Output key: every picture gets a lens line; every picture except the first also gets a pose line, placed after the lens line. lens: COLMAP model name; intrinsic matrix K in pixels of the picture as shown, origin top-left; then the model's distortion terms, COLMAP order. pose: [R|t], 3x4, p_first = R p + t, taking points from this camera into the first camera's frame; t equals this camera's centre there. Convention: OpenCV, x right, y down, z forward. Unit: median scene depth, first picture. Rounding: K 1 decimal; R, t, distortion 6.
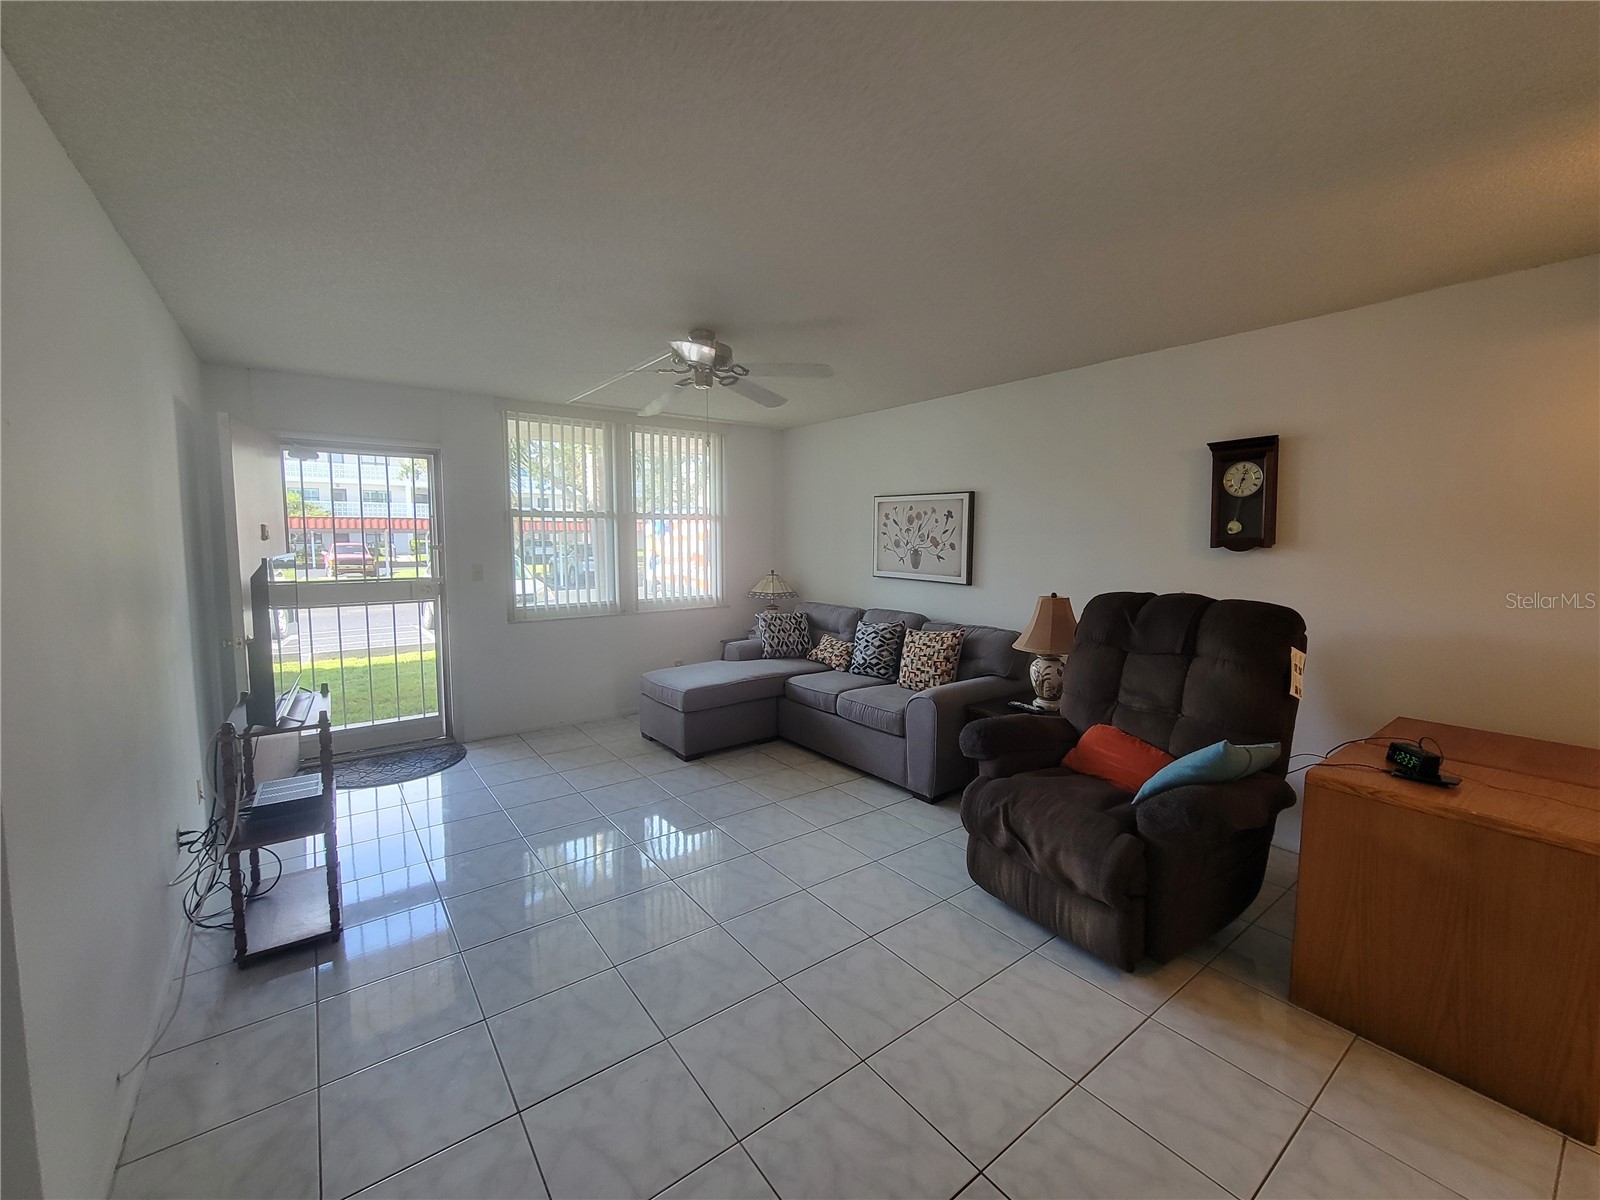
lens RADIAL K [[653.9, 0, 809.6], [0, 653.9, 599.1], [0, 0, 1]] dist [0.000446, -0.000296]
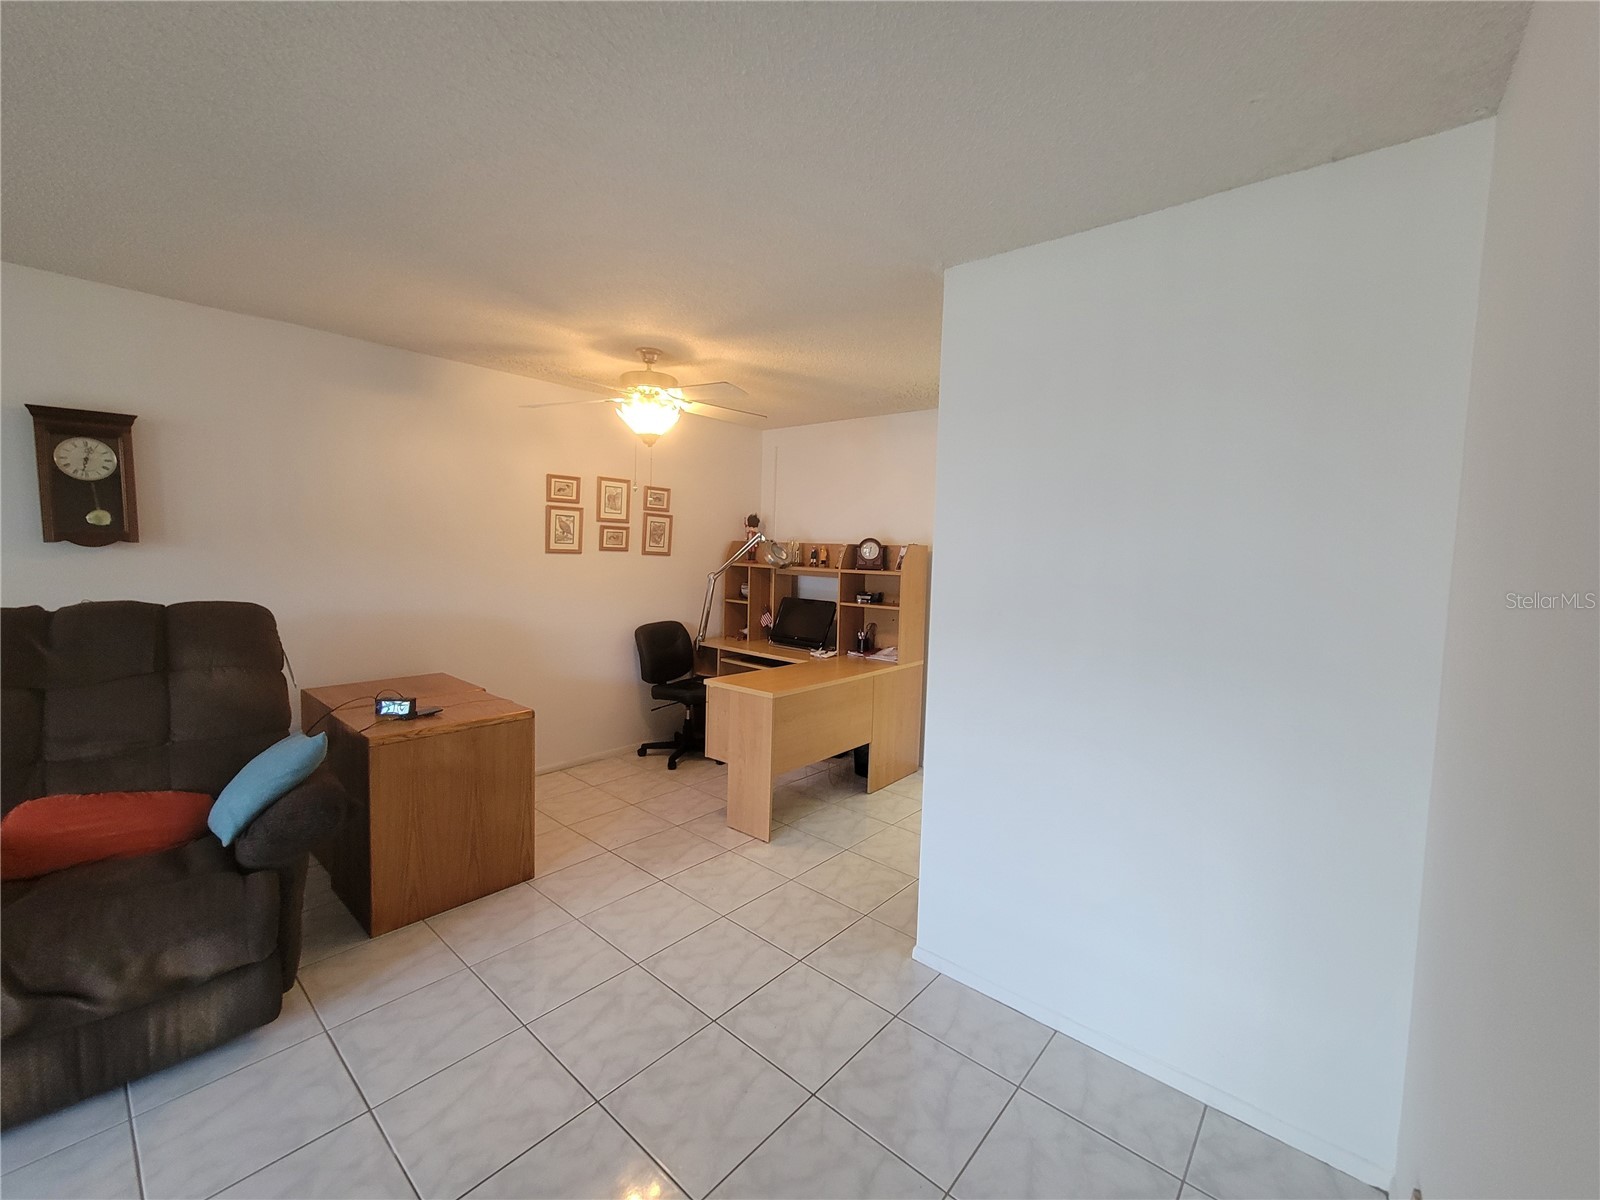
lens RADIAL K [[653.9, 0, 802.2], [0, 653.9, 605.9], [0, 0, 1]] dist [0.000446, -0.000296]
pose [[-0.202526, -0.097385, 0.974423, -0.335604], [0.059297, 0.991998, 0.111466, -0.037437], [-0.977480, 0.080355, -0.195131, 0.289594]]
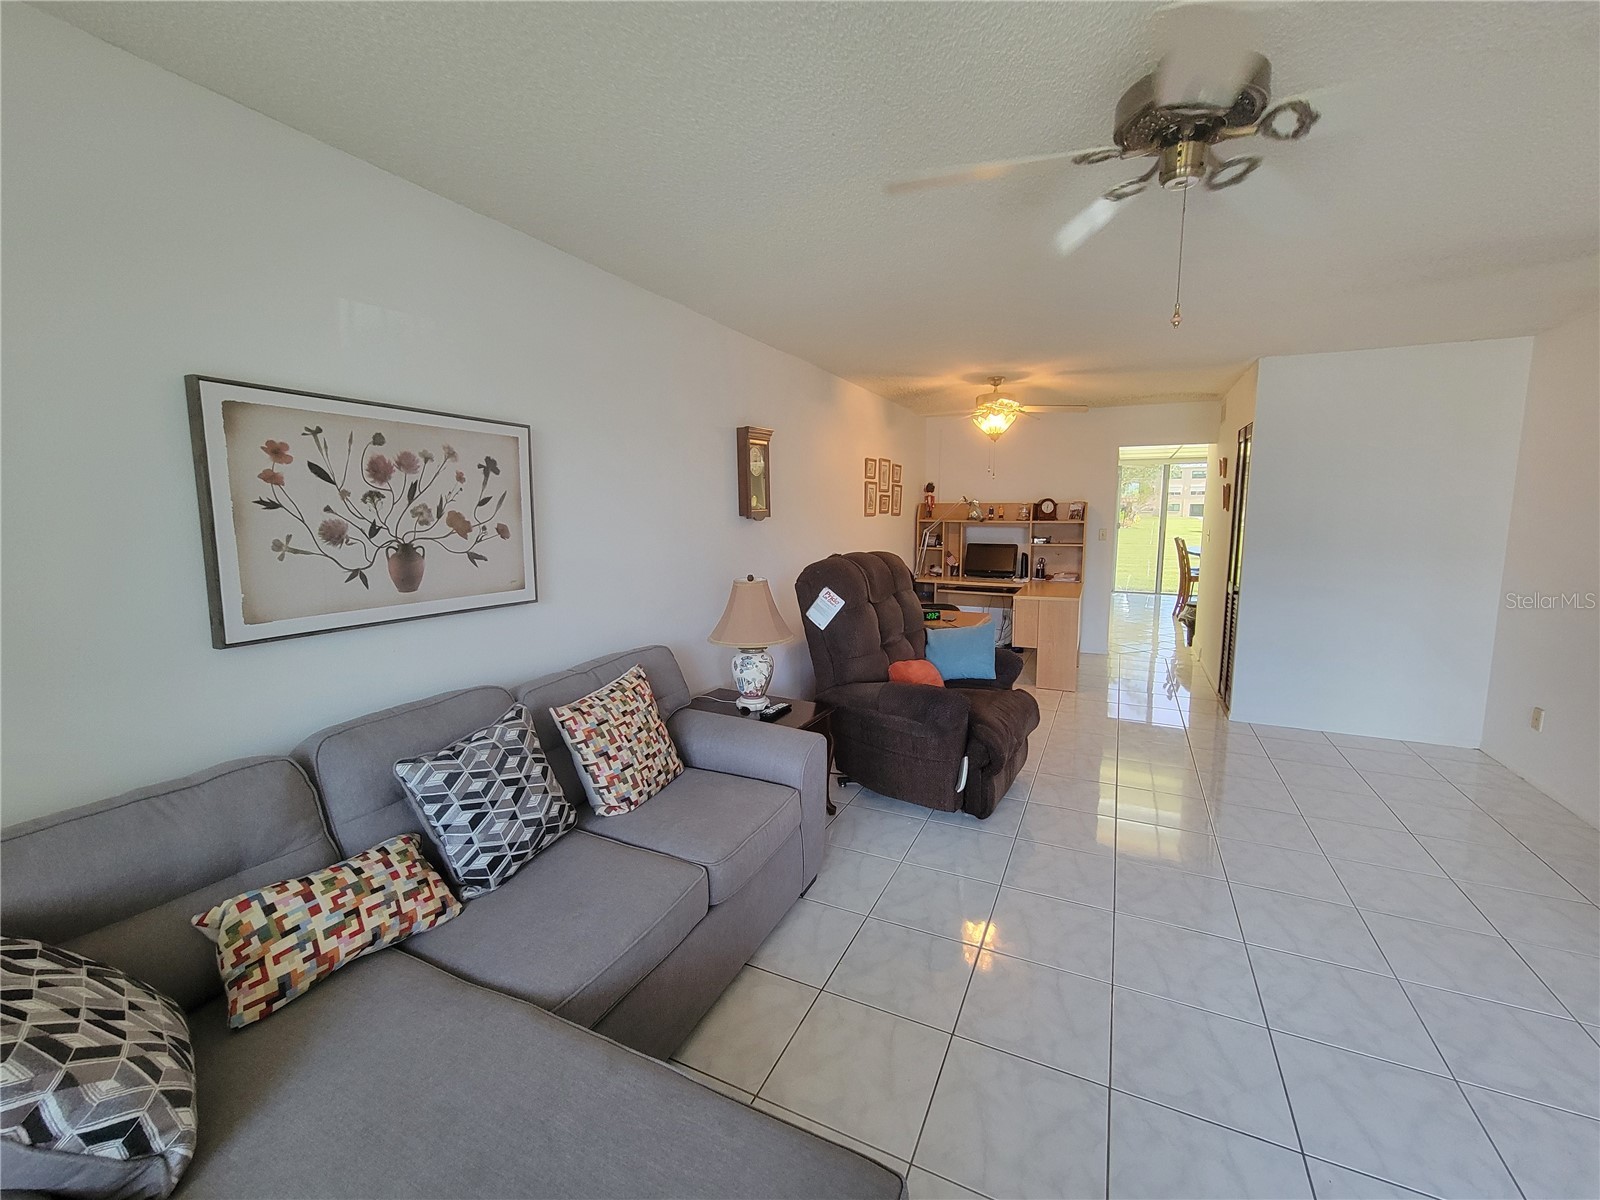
lens RADIAL K [[653.9, 0, 814.1], [0, 653.9, 586.9], [0, 0, 1]] dist [0.000446, -0.000296]
pose [[-0.445248, -0.111181, 0.888478, -0.468073], [0.084099, 0.982682, 0.165114, -0.142991], [-0.891449, 0.148237, -0.428187, 1.420936]]
